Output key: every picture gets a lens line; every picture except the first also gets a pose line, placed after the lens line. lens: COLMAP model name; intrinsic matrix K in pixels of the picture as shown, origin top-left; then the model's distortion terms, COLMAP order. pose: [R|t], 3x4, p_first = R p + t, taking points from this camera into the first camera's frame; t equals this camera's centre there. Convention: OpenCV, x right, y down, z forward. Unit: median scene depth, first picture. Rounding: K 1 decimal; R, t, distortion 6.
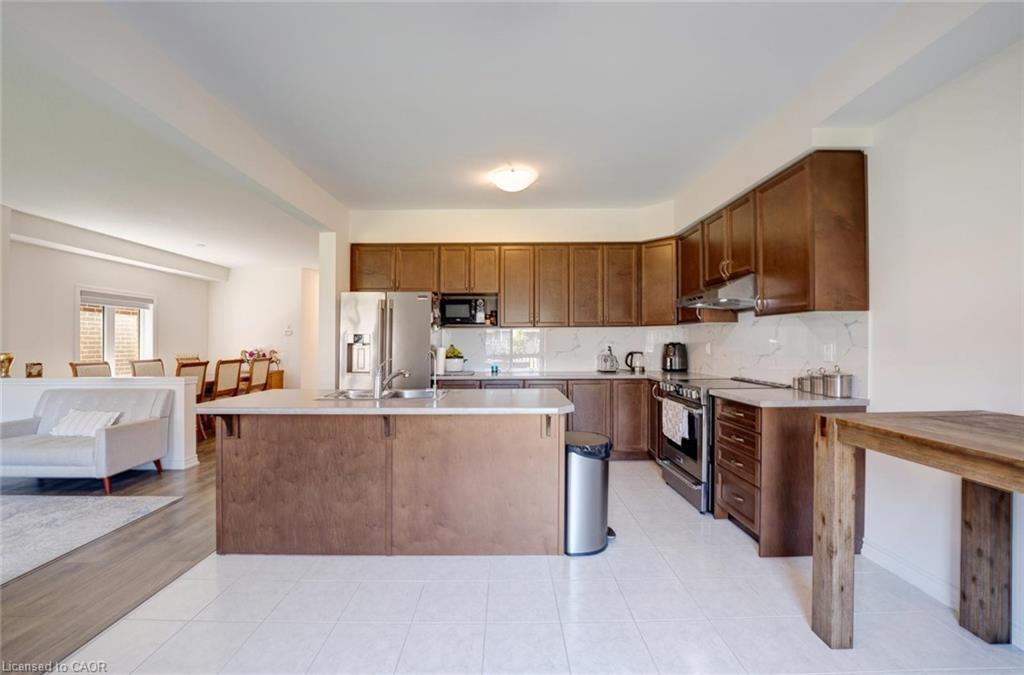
lens RADIAL K [[431.7, 0, 512.0], [0, 431.7, 337.5], [0, 0, 1]] dist [-0.017761, 0.000123]
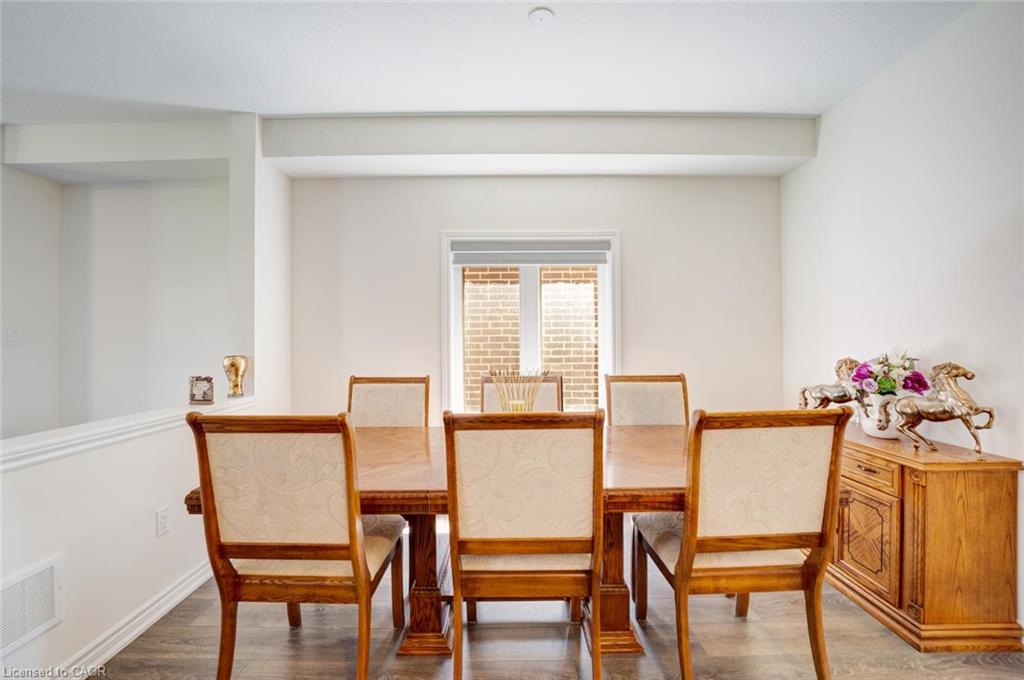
lens RADIAL K [[419.4, 0, 510.0], [0, 419.4, 336.5], [0, 0, 1]] dist [-0.020408, 0.000140]
pose [[-0.002187, -0.002334, -0.999995, -0.392884], [0.019631, 0.999804, -0.002377, 0.012249], [0.999805, -0.019636, -0.002141, 0.891251]]
